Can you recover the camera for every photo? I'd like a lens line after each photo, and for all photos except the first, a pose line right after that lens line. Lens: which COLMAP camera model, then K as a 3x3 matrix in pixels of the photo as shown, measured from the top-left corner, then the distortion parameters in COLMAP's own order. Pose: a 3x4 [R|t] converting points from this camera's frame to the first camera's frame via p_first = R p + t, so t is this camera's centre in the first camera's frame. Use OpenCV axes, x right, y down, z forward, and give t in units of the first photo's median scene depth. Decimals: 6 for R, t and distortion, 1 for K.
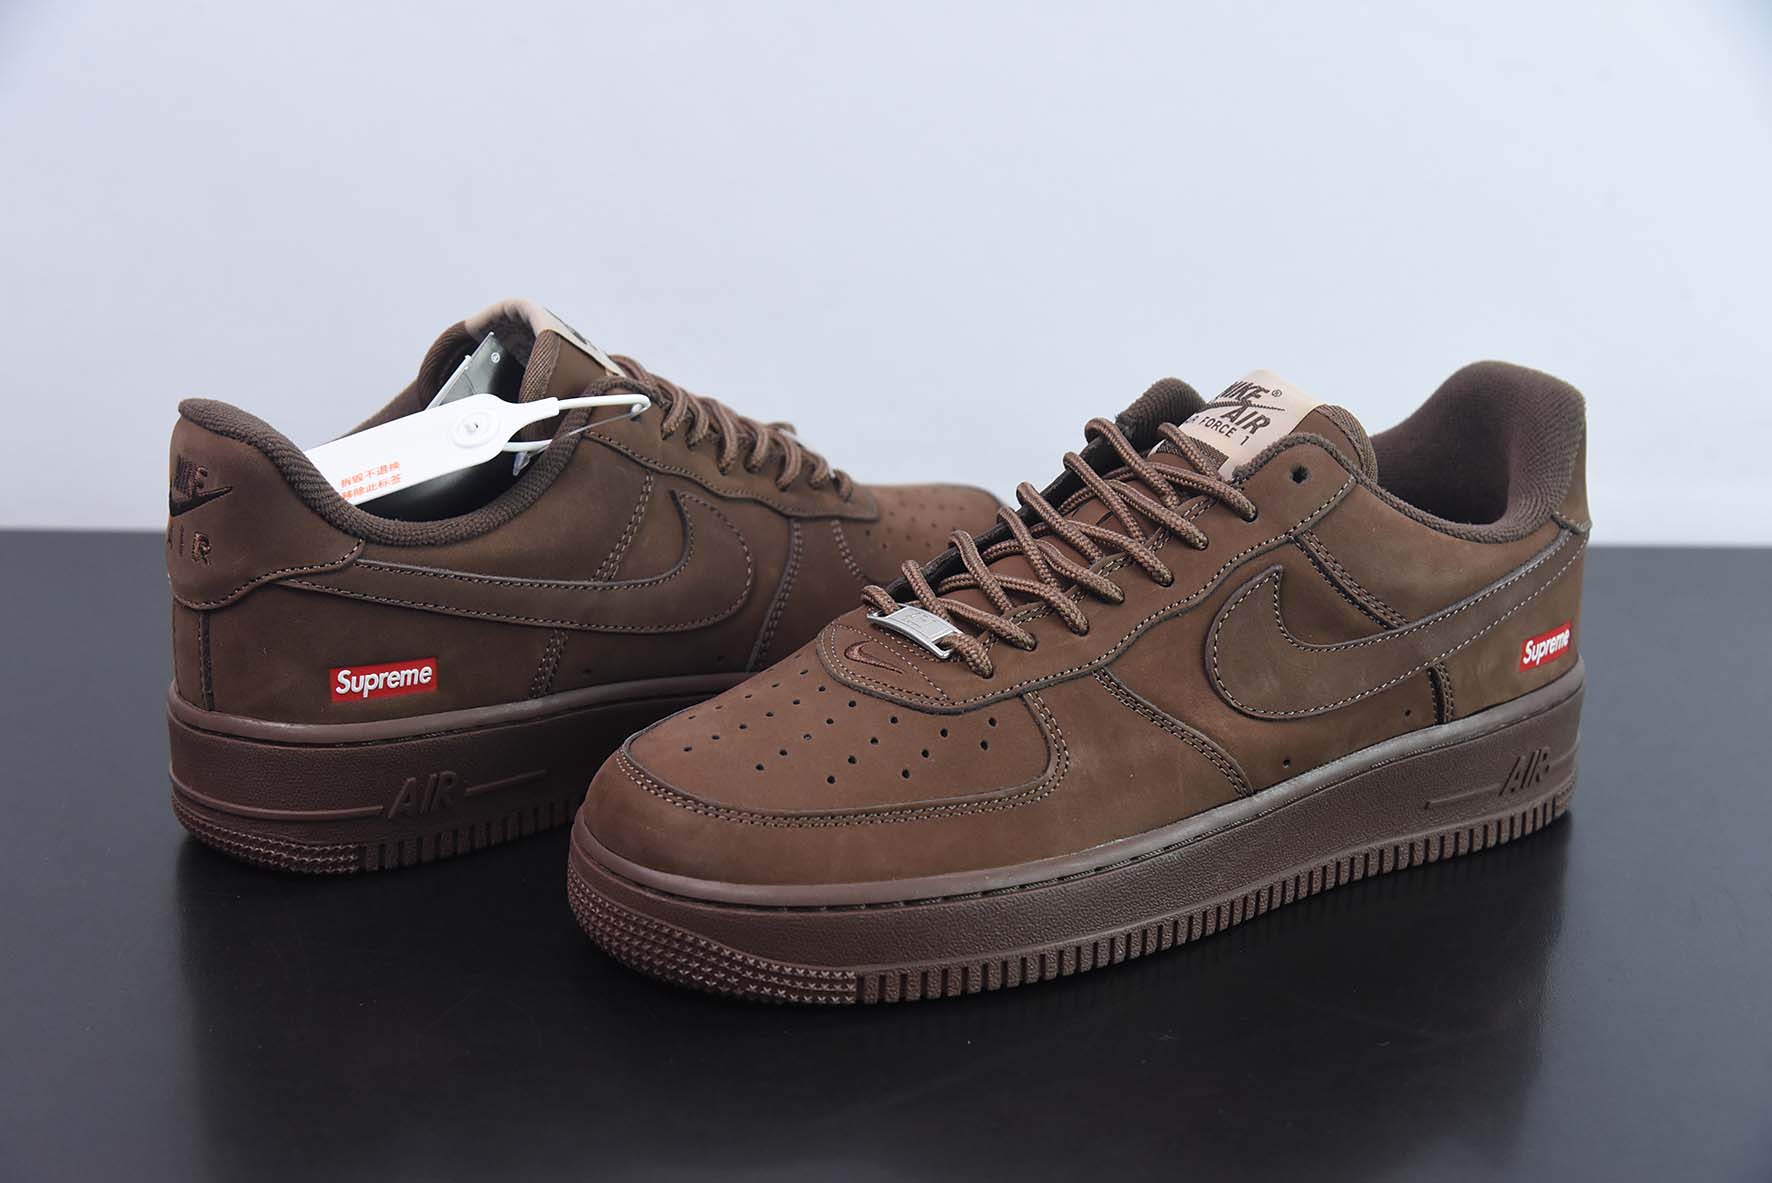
lens RADIAL K [[3171.1, 0, 886.5], [0, 3171.1, 590.6], [0, 0, 1]] dist [0.075303, 0.000000]
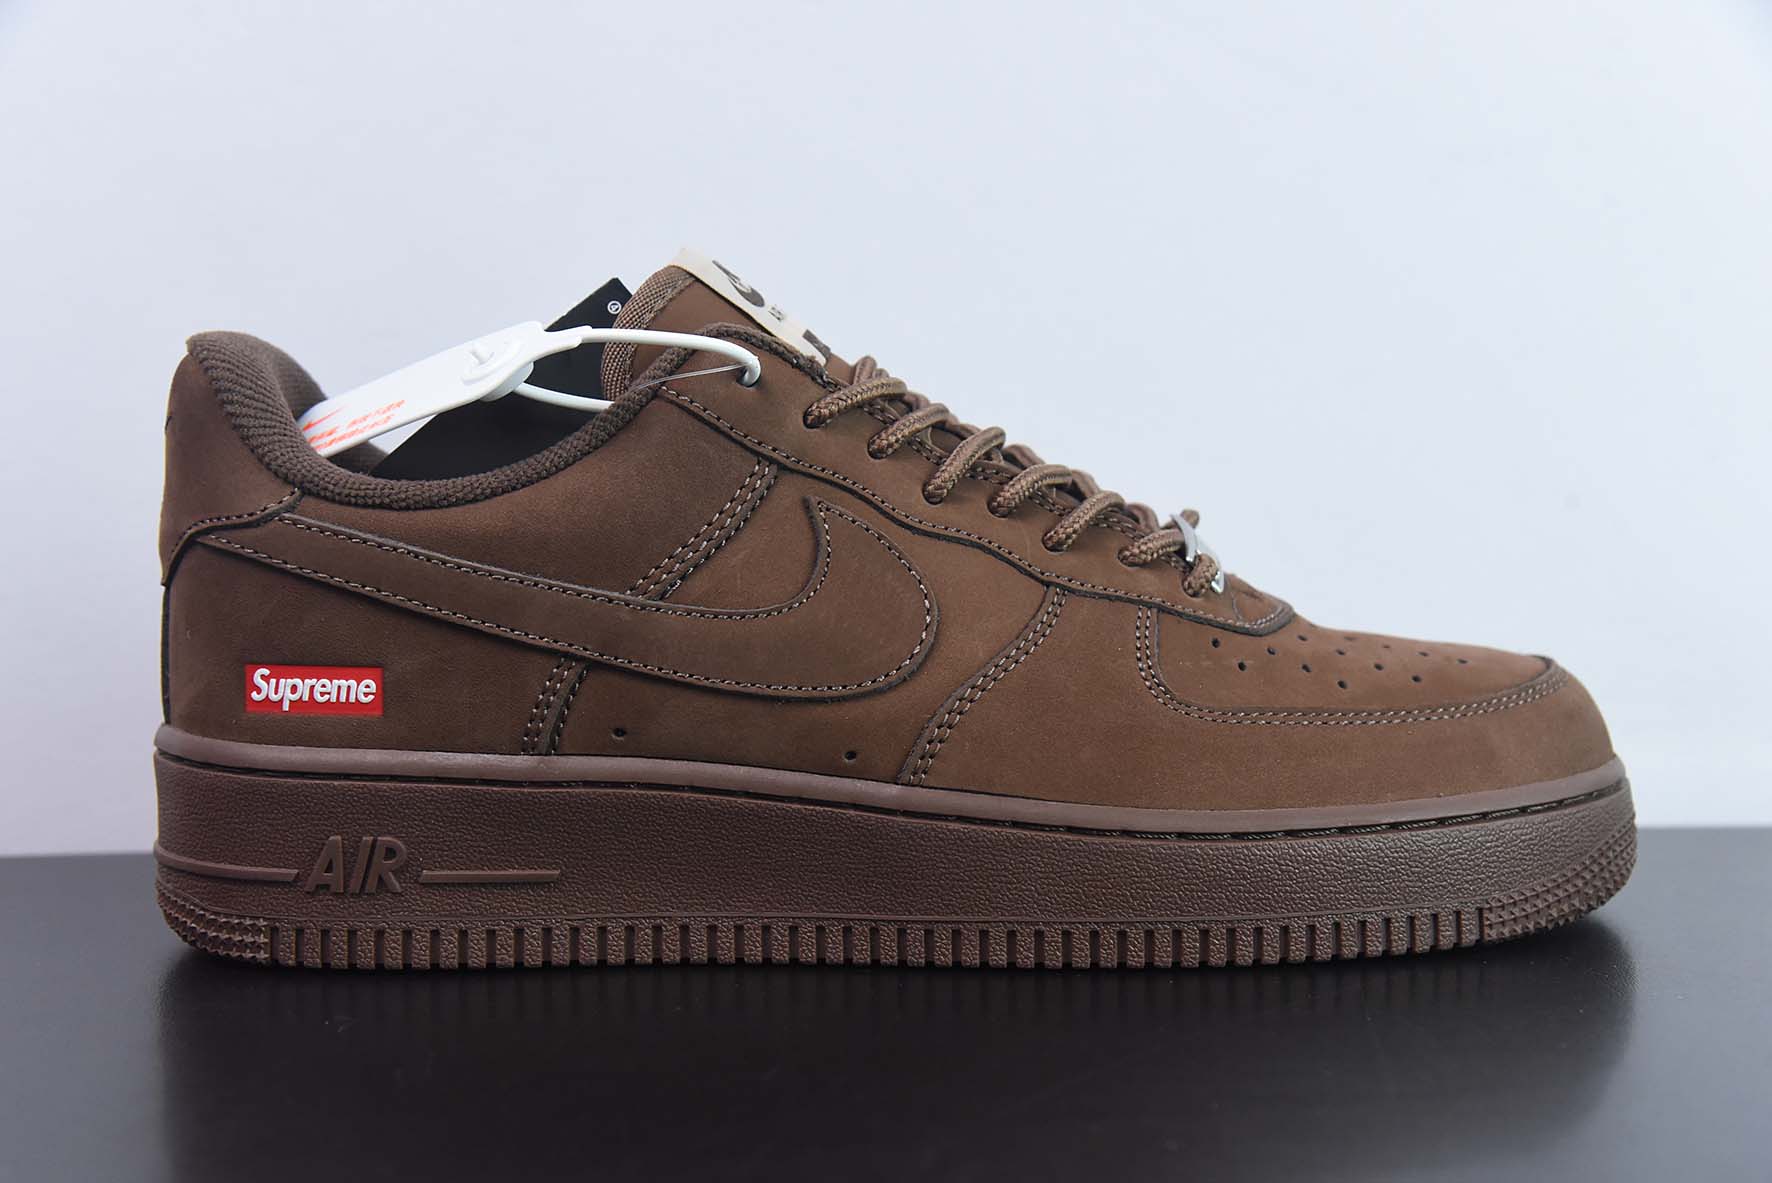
lens RADIAL K [[2535.7, 0, 892.5], [0, 2535.7, 597.6], [0, 0, 1]] dist [-0.042132, 0.000000]
pose [[0.804720, 0.017937, -0.593383, 0.286804], [-0.161910, 0.968282, -0.190305, 0.095425], [0.571149, 0.249217, 0.782100, 0.619660]]
